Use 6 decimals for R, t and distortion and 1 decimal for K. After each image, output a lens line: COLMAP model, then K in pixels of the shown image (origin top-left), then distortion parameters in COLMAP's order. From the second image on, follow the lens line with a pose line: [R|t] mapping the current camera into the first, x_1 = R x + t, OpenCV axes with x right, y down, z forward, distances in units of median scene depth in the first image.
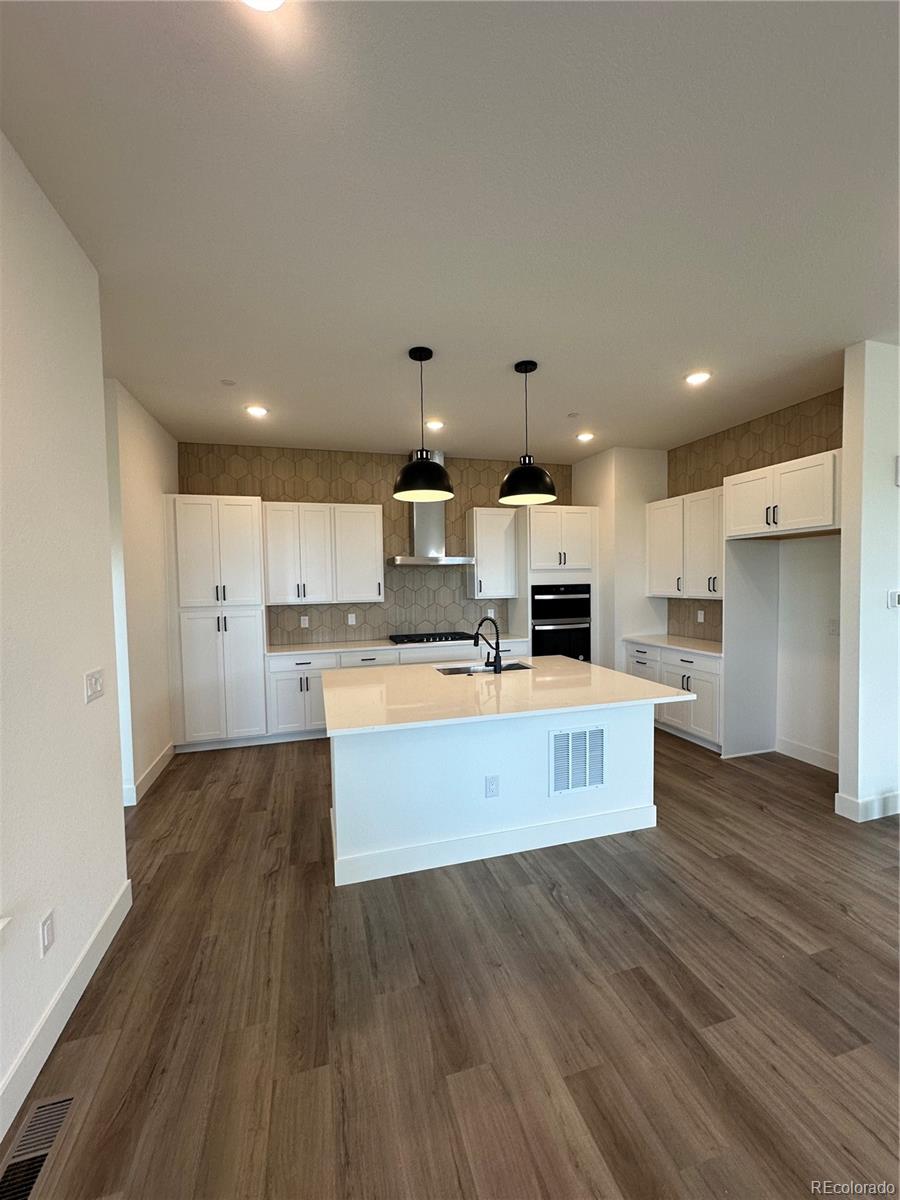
lens RADIAL K [[475.9, 0, 450.0], [0, 475.9, 600.0], [0, 0, 1]] dist [0.011756, -0.000044]
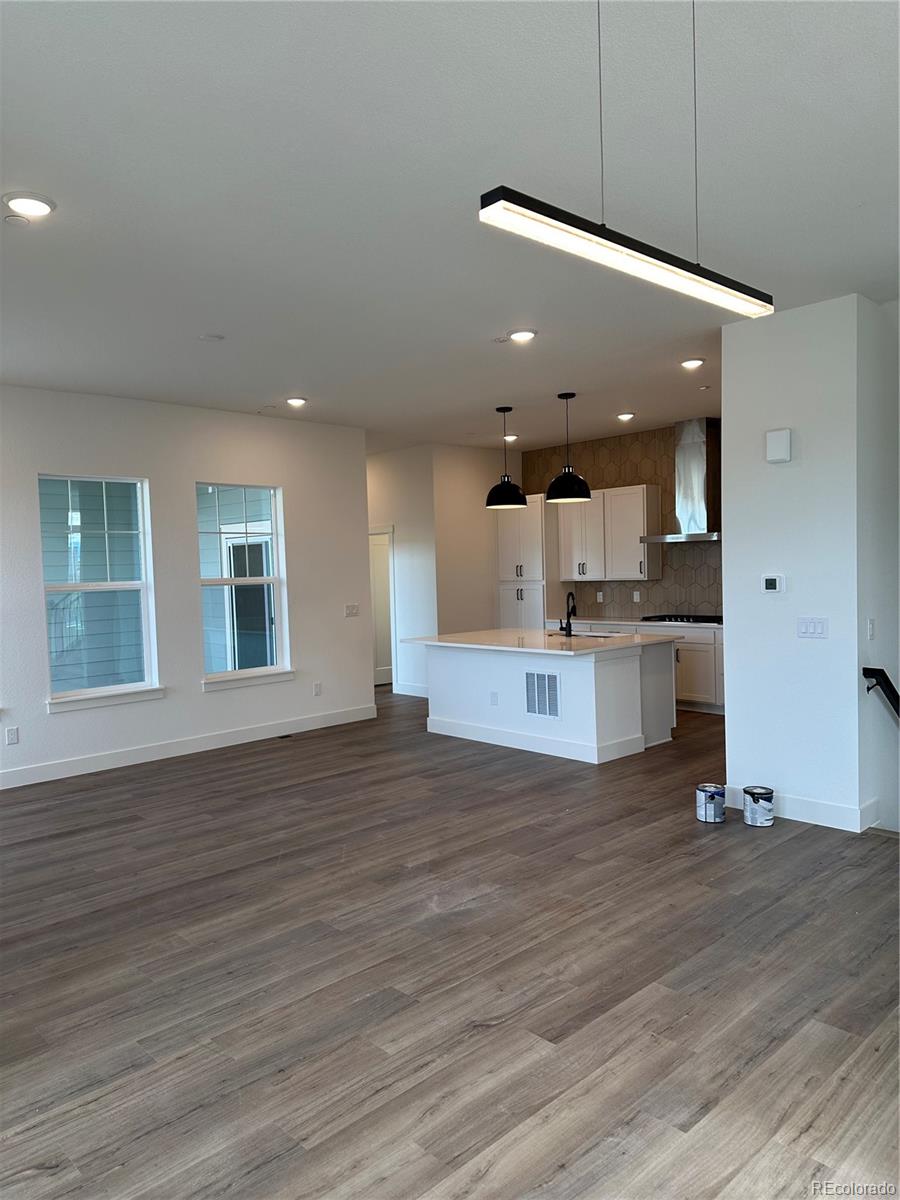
lens RADIAL K [[840.4, 0, 450.0], [0, 840.4, 600.0], [0, 0, 1]] dist [0.127823, 0.000734]
pose [[0.452667, 0.037398, -0.890895, 1.432171], [-0.012541, 0.999288, 0.035576, -0.013932], [0.891592, -0.004932, 0.452814, -0.209944]]
